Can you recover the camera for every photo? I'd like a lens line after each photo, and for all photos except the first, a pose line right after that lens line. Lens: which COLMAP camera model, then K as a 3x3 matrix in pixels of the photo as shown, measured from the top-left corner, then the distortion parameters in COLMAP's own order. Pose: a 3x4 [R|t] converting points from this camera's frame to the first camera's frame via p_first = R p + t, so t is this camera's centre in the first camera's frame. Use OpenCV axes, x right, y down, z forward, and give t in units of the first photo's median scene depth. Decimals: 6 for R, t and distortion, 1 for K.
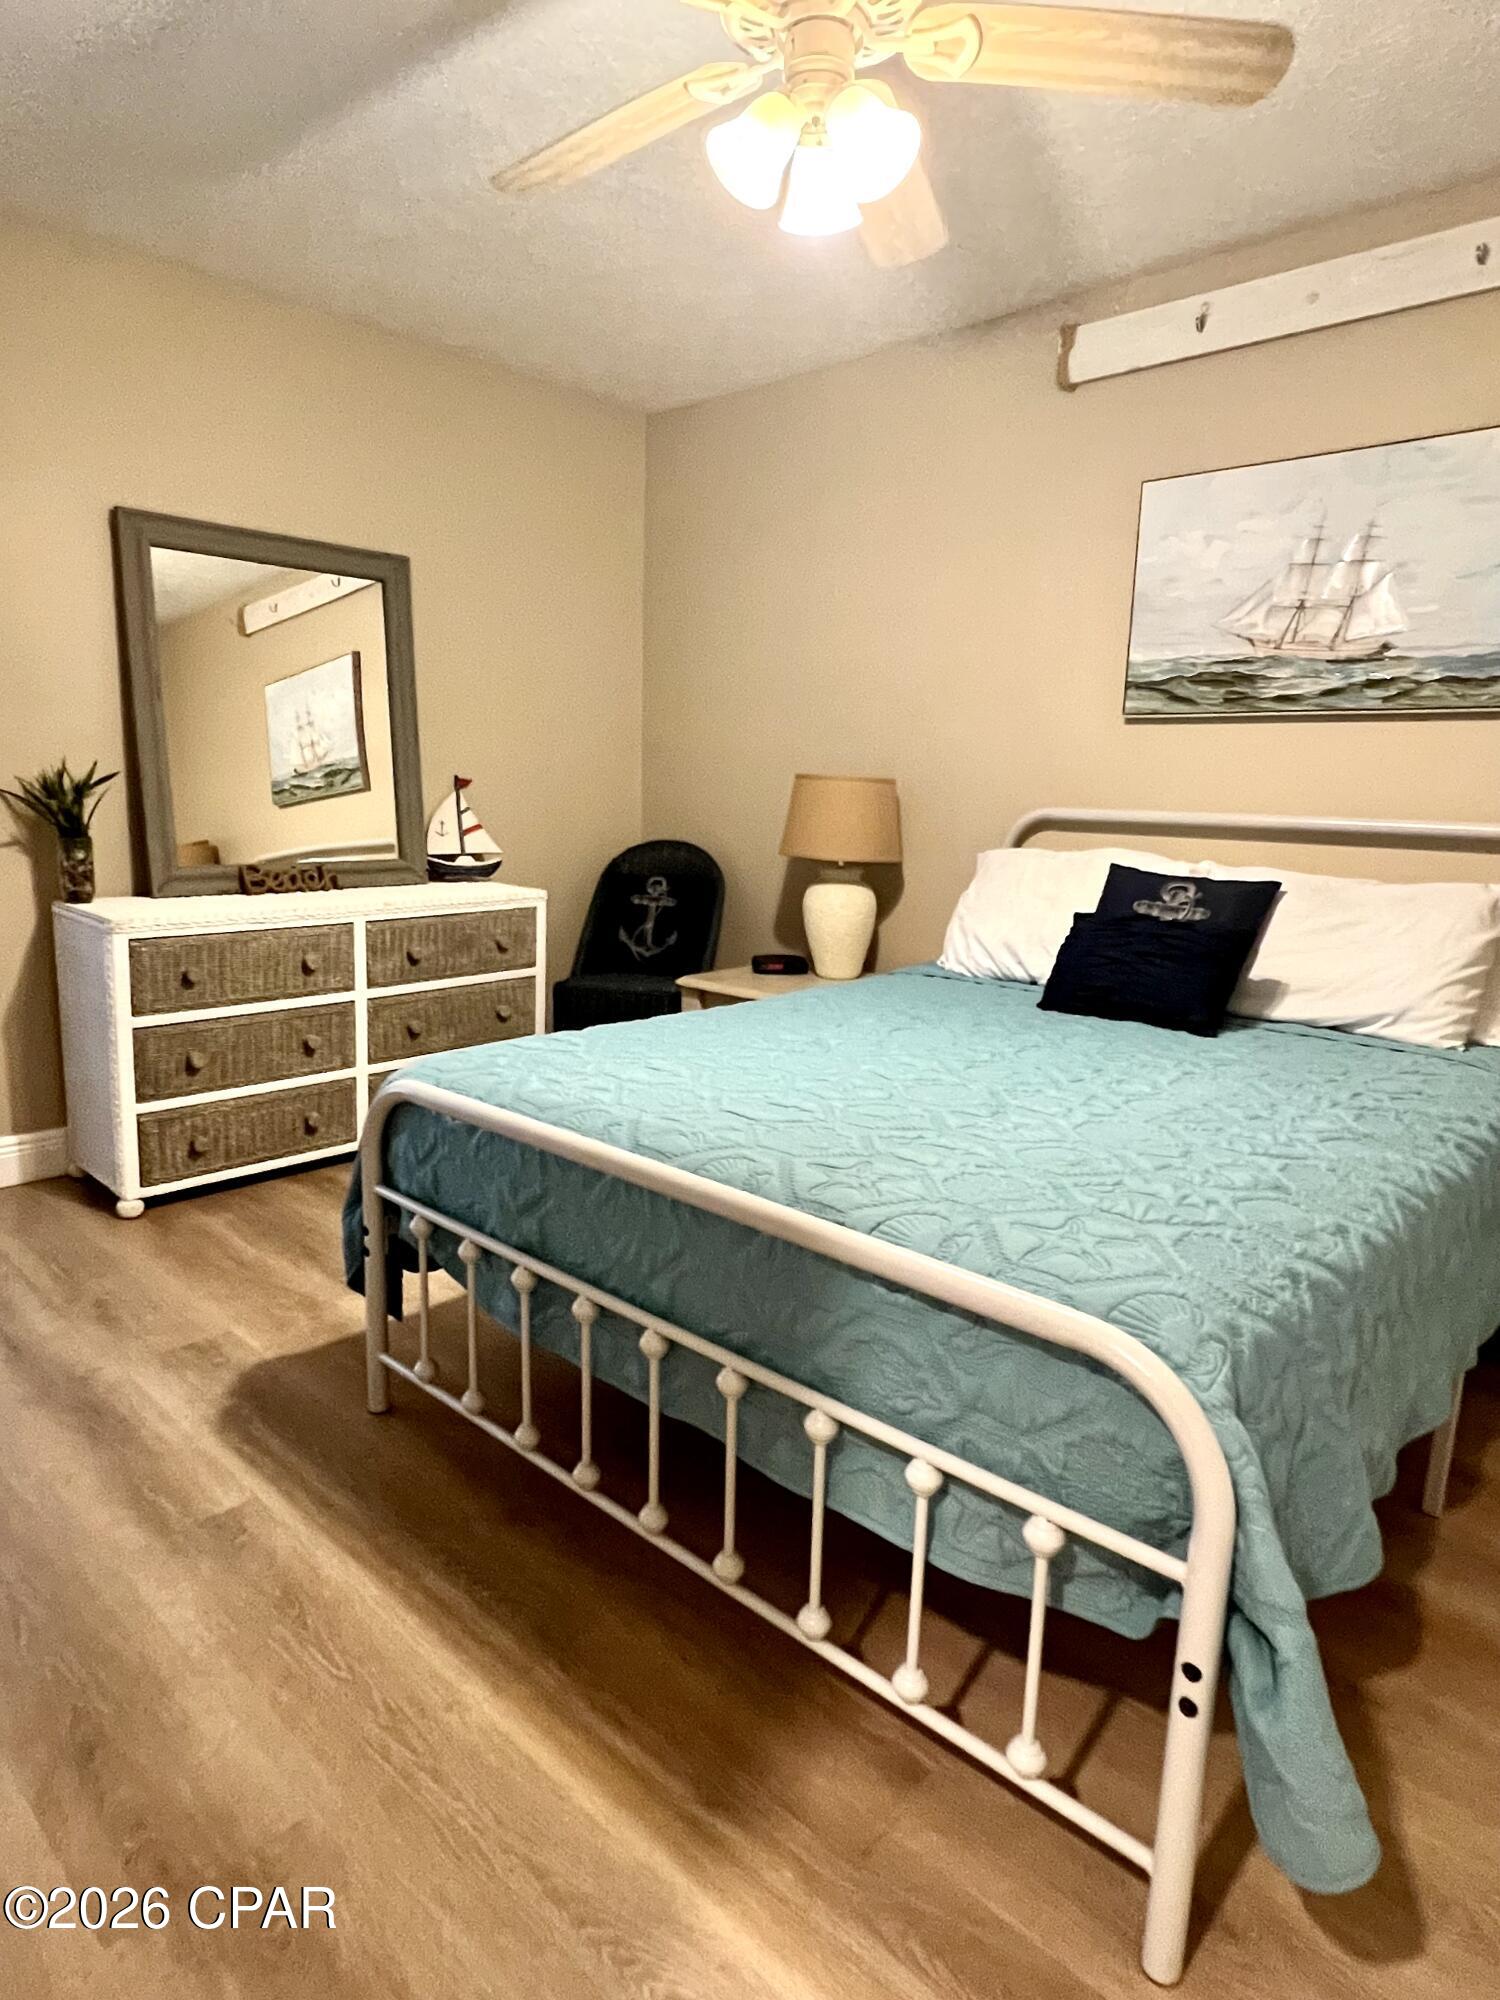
lens RADIAL K [[1163.5, 0, 737.9], [0, 1163.5, 999.2], [0, 0, 1]] dist [-0.005874, -0.002481]
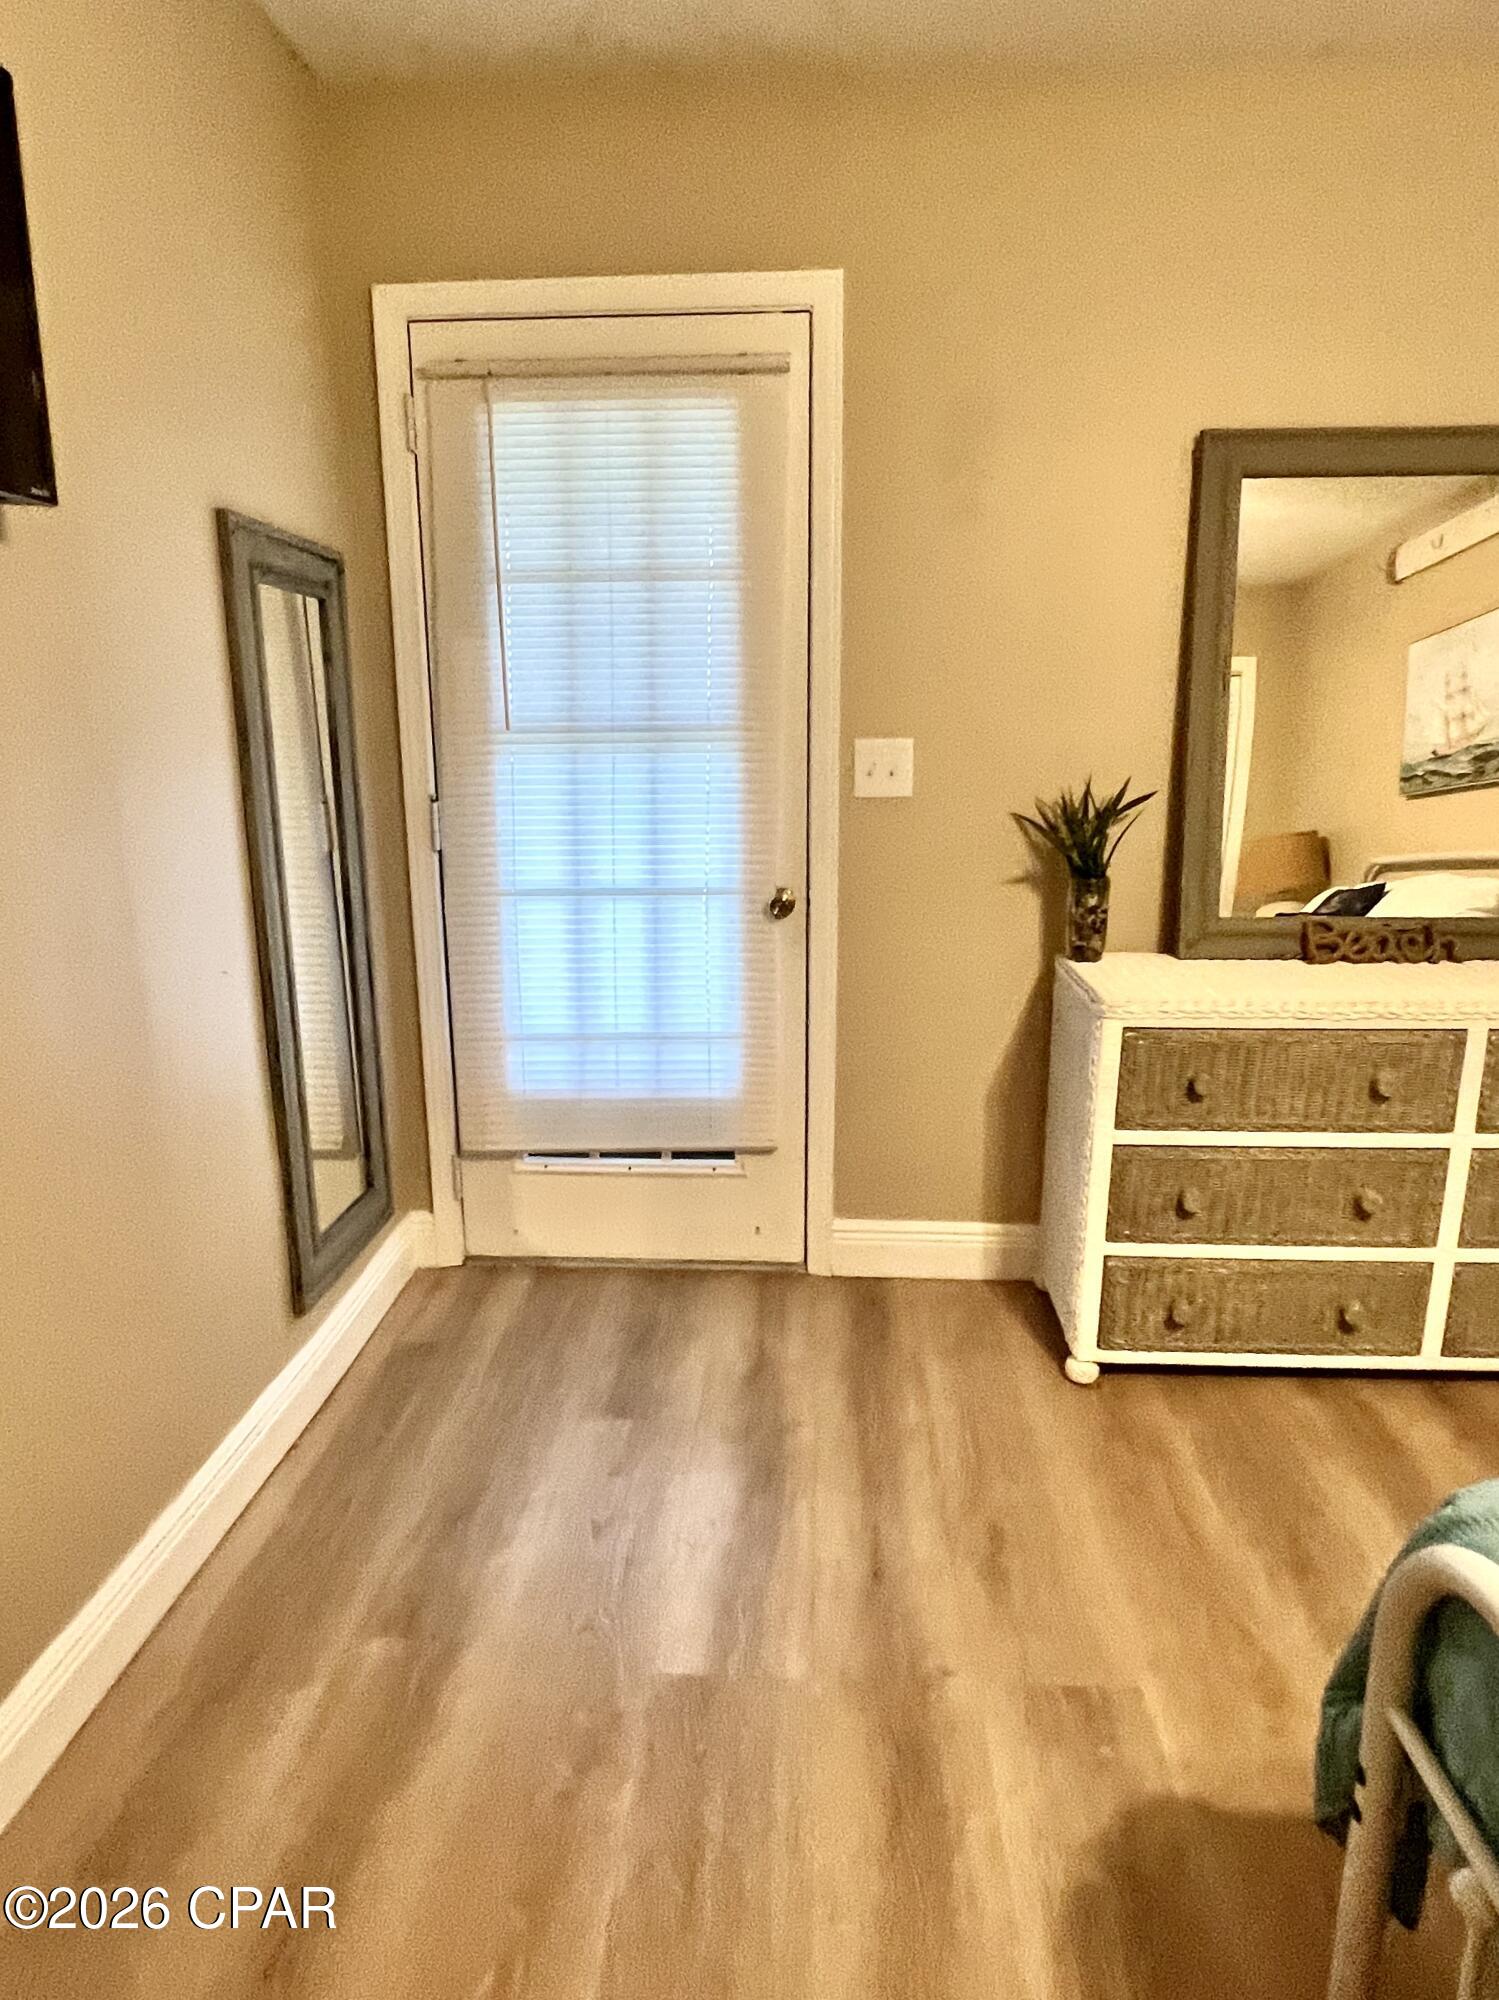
lens RADIAL K [[1199.7, 0, 749.5], [0, 1199.7, 1000.0], [0, 0, 1]] dist [-0.002716, 0.000951]
pose [[0.638228, 0.137429, -0.757482, -0.098292], [-0.115988, 0.989871, 0.081864, -0.097836], [0.761060, 0.035611, 0.647703, 0.311438]]
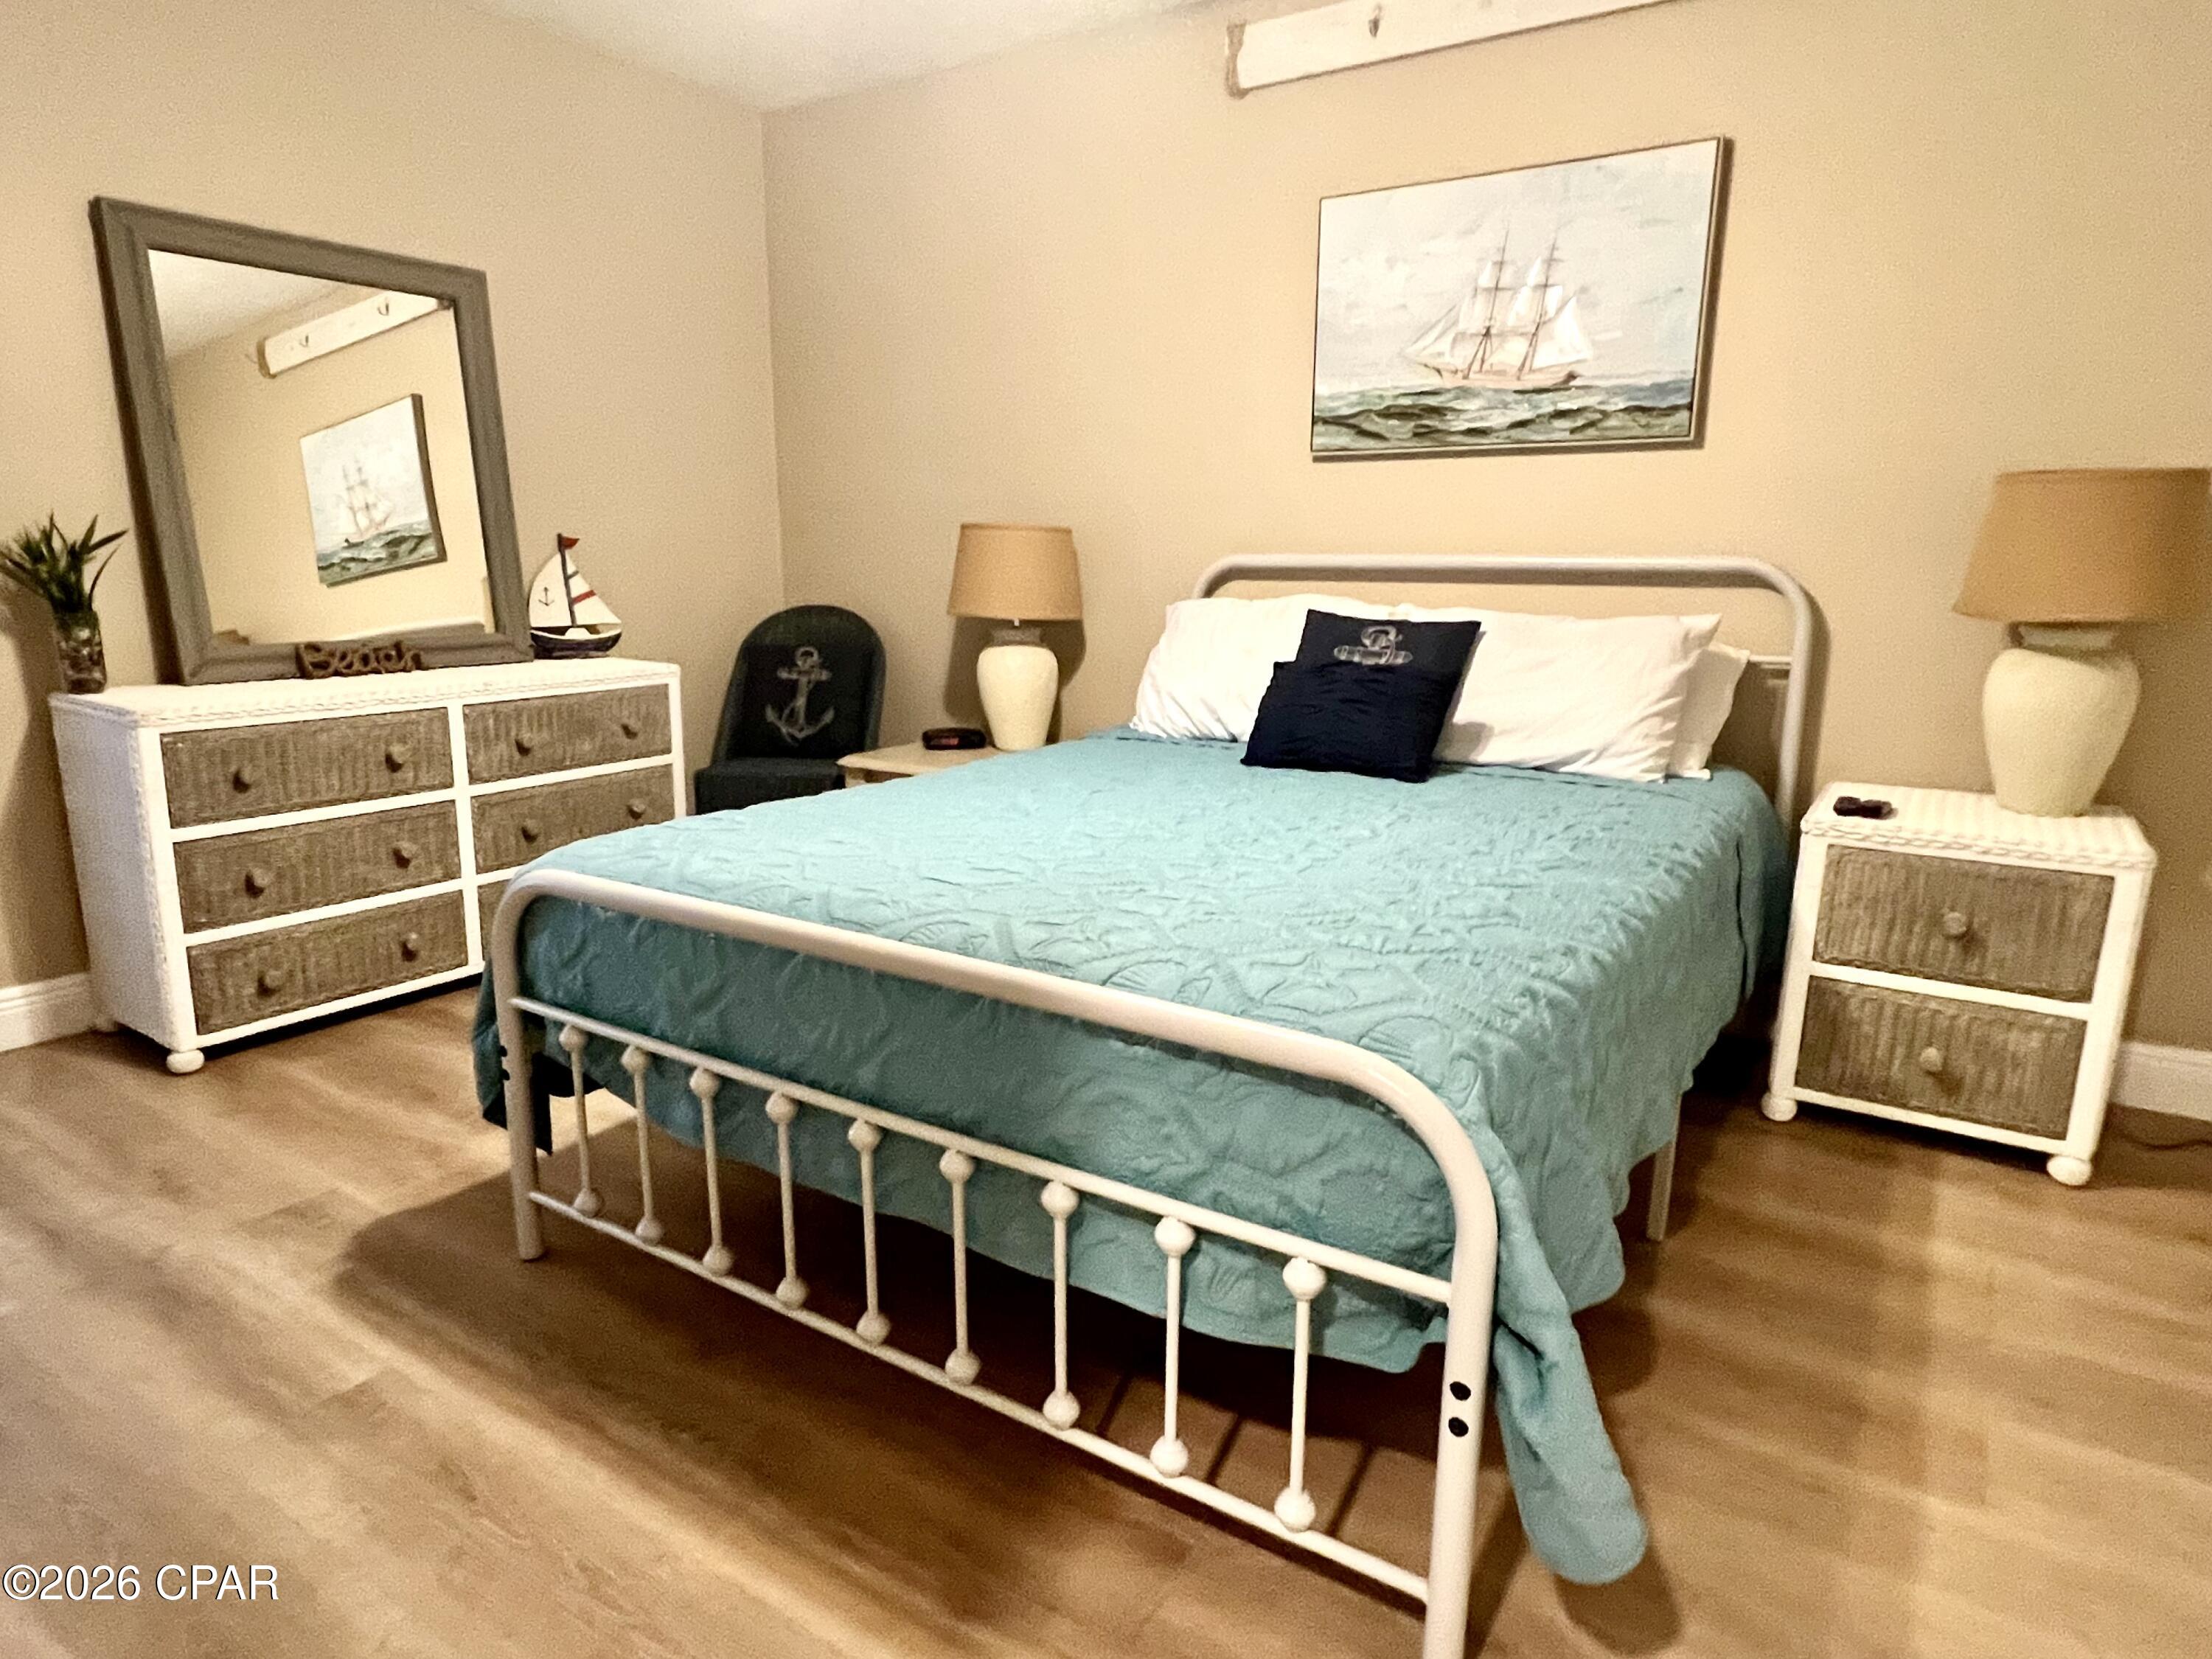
lens RADIAL K [[1286.9, 0, 1108.3], [0, 1286.9, 841.2], [0, 0, 1]] dist [-0.005874, -0.002481]
pose [[0.984456, -0.055900, 0.166501, -0.020641], [0.050140, 0.997996, 0.038602, 0.021151], [-0.168325, -0.029654, 0.985285, -0.002744]]
